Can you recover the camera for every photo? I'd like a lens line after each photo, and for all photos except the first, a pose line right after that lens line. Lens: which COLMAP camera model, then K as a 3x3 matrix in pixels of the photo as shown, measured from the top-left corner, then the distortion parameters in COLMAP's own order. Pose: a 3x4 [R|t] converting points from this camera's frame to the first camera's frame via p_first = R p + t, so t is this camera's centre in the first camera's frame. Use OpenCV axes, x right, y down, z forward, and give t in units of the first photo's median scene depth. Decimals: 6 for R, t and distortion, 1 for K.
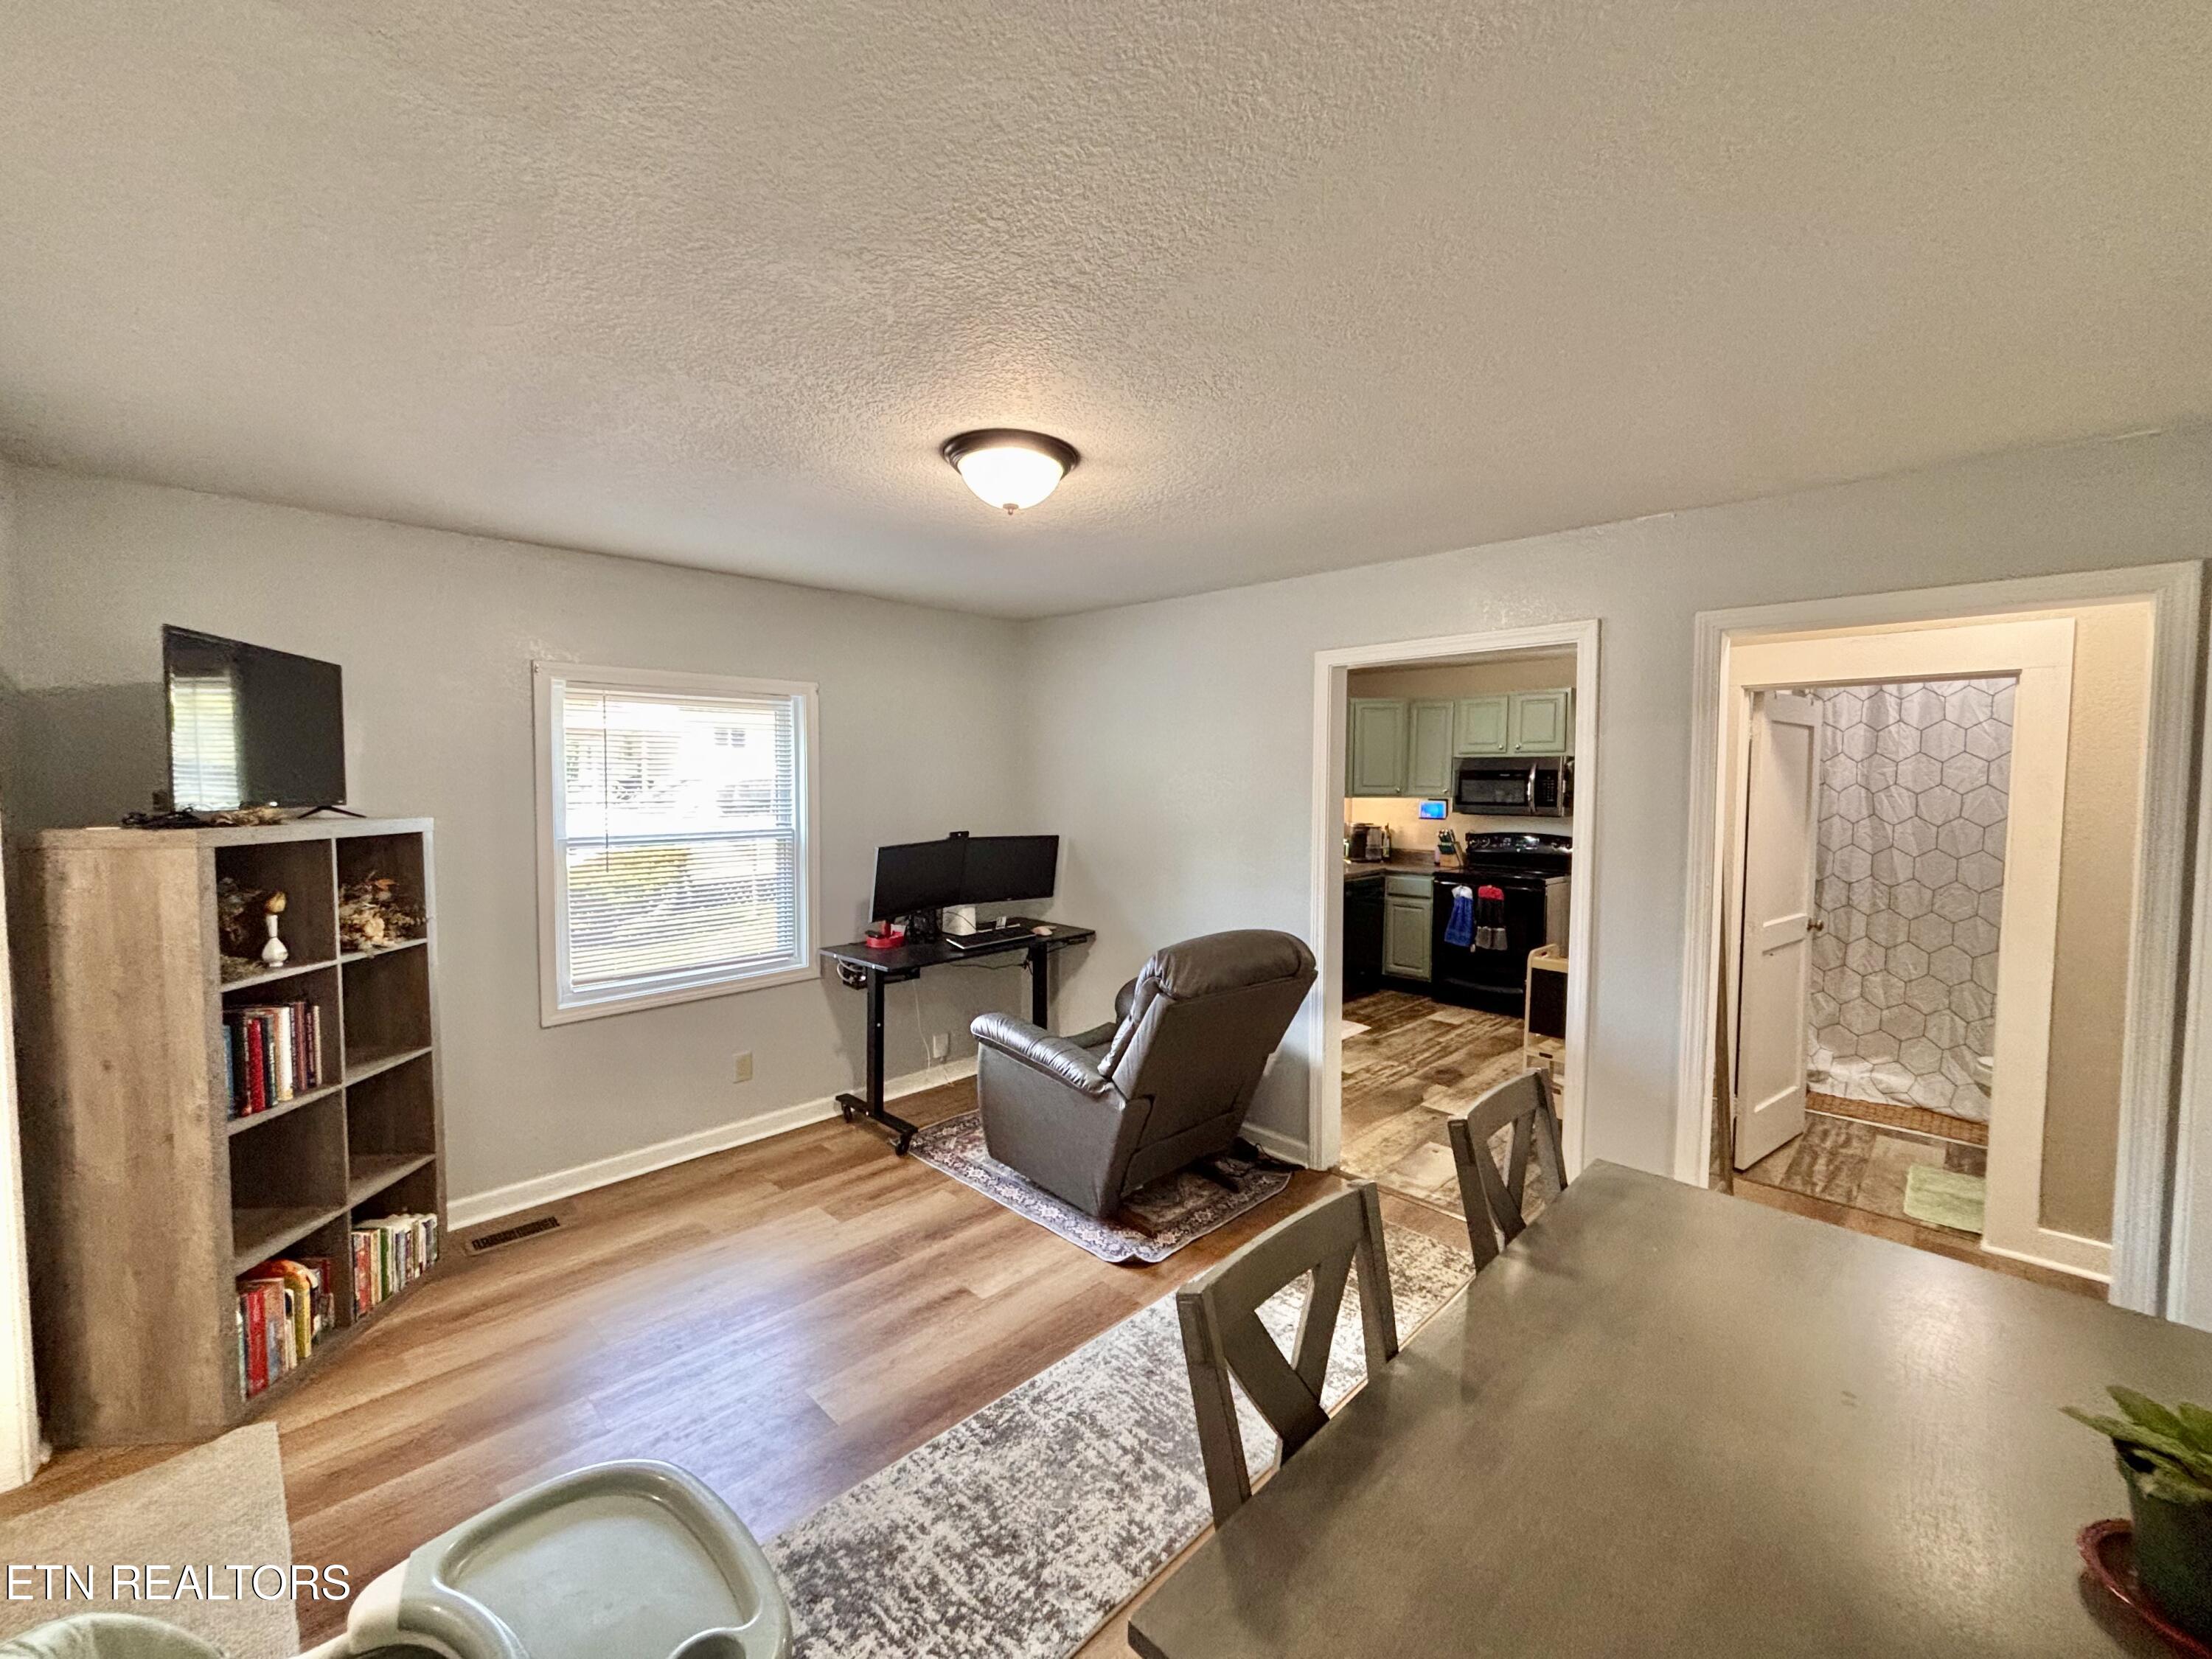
lens RADIAL K [[891.3, 0, 1101.2], [0, 891.3, 821.5], [0, 0, 1]] dist [-0.006566, 0.000319]
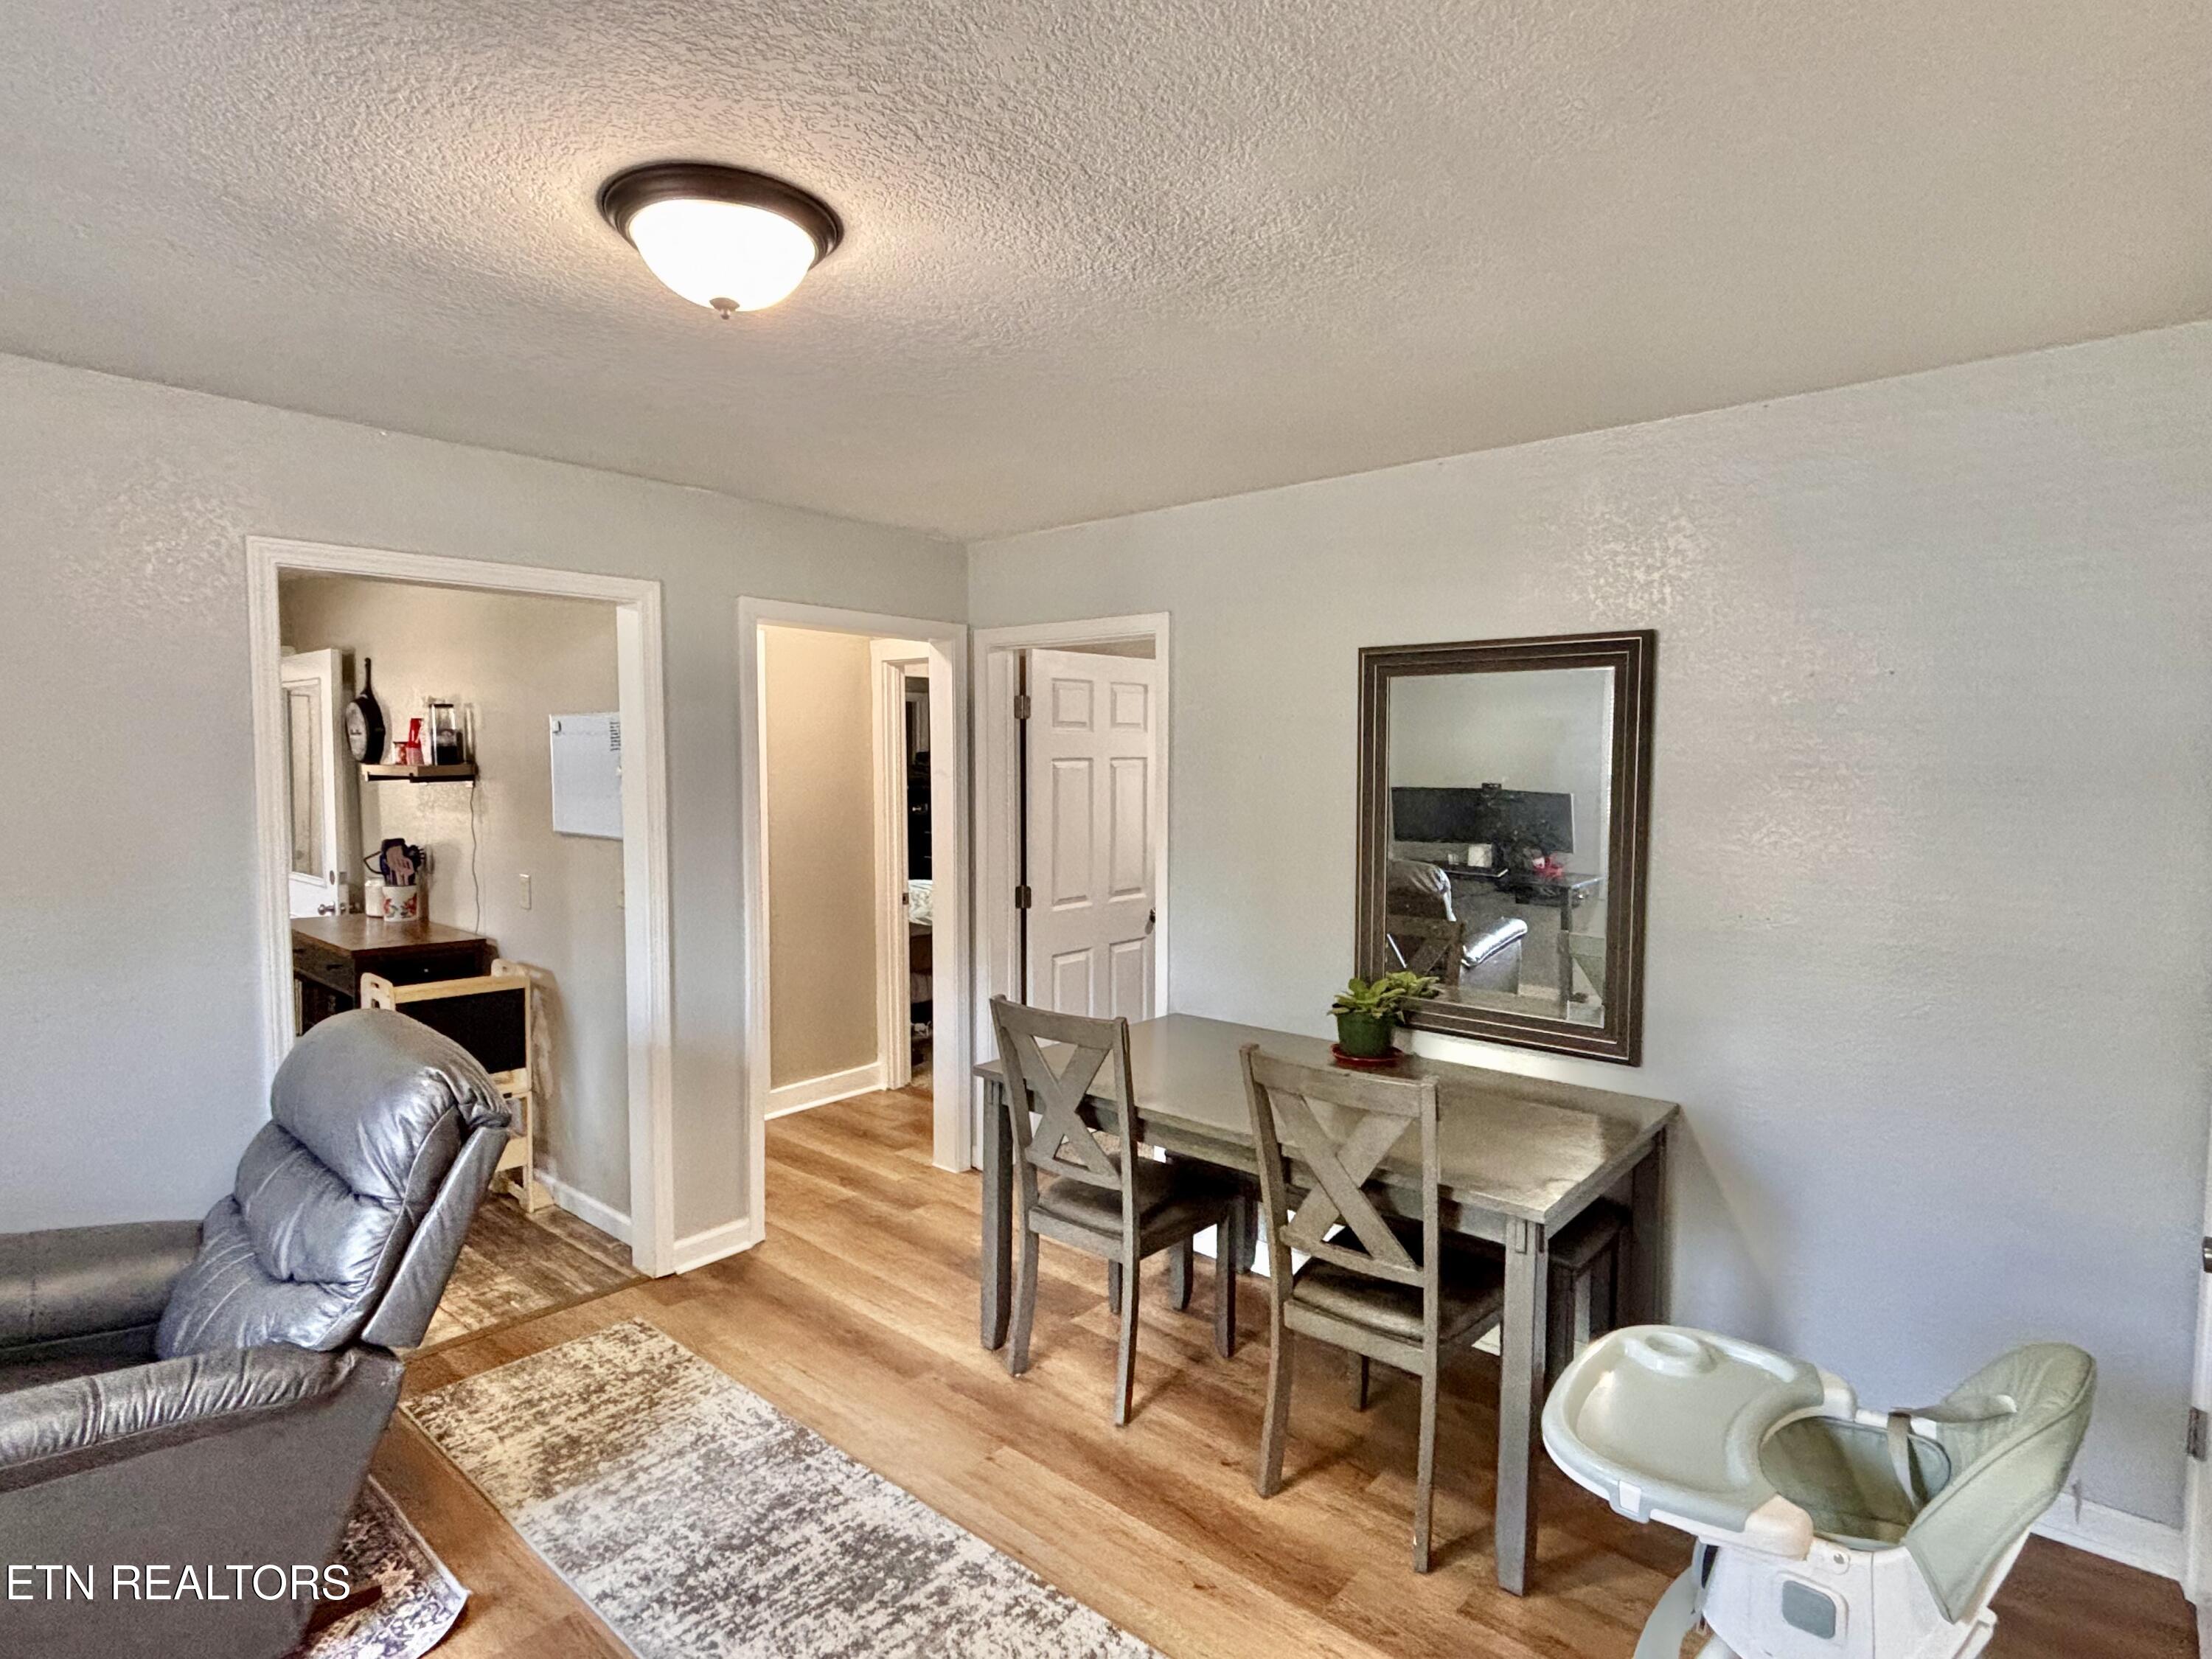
lens RADIAL K [[1165.2, 0, 1106.0], [0, 1165.2, 829.5], [0, 0, 1]] dist [-0.000204, 0.000044]
pose [[-0.063856, -0.072724, 0.995306, -0.981976], [0.043113, 0.996209, 0.075556, -0.058544], [-0.997027, 0.047736, -0.060479, 0.866503]]
